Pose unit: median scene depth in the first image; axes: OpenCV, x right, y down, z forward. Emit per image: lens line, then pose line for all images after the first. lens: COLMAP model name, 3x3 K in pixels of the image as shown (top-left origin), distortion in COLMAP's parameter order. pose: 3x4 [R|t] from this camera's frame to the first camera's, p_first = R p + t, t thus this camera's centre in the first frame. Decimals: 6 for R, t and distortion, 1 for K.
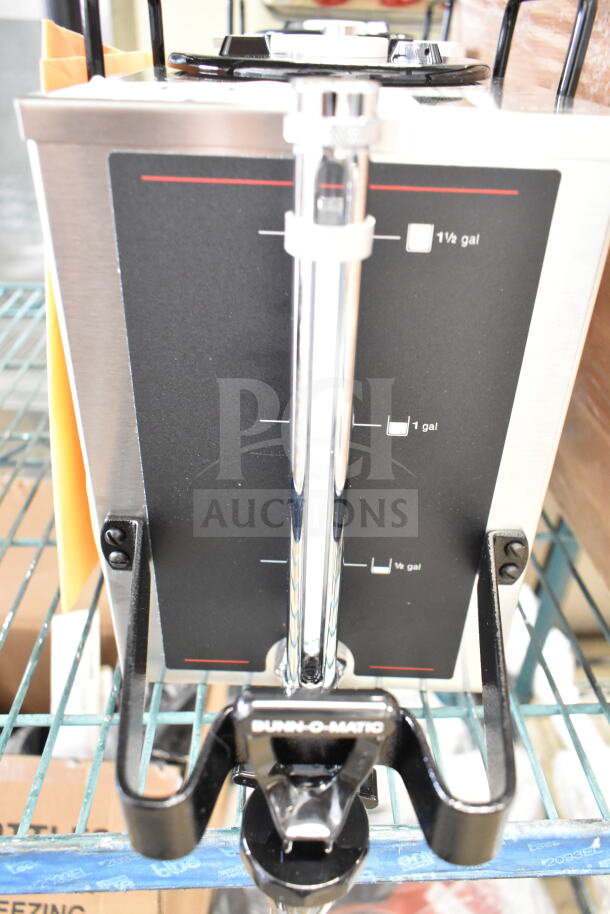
lens RADIAL K [[695.1, 0, 313.7], [0, 695.1, 455.1], [0, 0, 1]] dist [-0.030581, 0.002366]
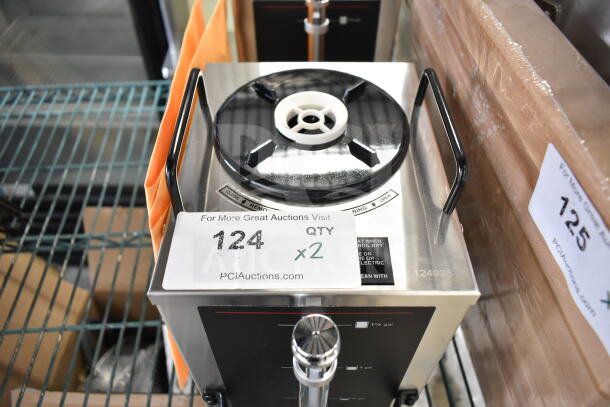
lens RADIAL K [[463.9, 0, 305.0], [0, 463.9, 203.5], [0, 0, 1]] dist [-0.030581, 0.002366]
pose [[0.999586, -0.027267, -0.009155, 0.013482], [0.028736, 0.960529, 0.276691, -0.800466], [0.001249, -0.276840, 0.960915, -0.112692]]
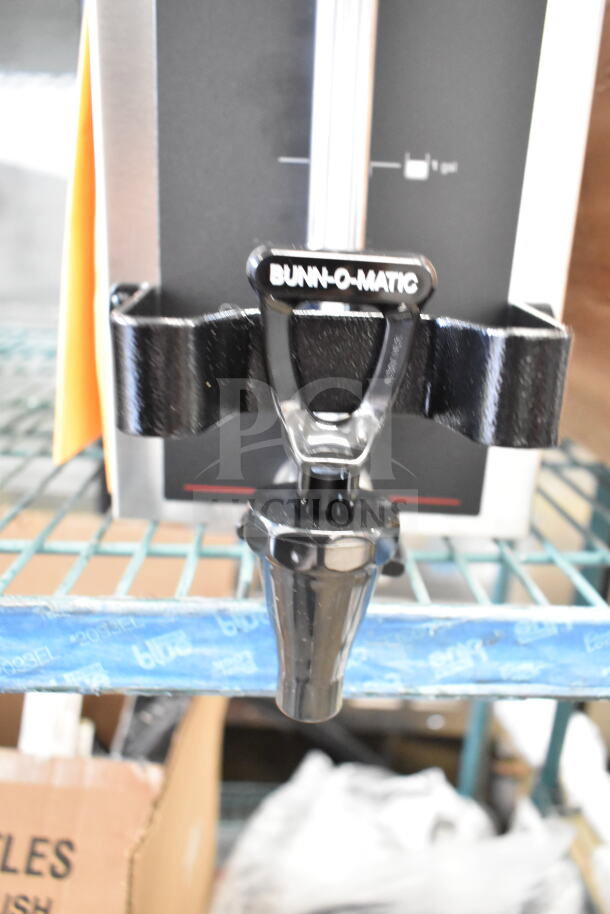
lens RADIAL K [[695.1, 0, 313.7], [0, 695.1, 455.1], [0, 0, 1]] dist [-0.030581, 0.002366]
pose [[0.999912, 0.012996, -0.002572, -0.018807], [-0.013226, 0.968004, -0.250586, 0.579141], [-0.000767, 0.250598, 0.968091, 0.132791]]
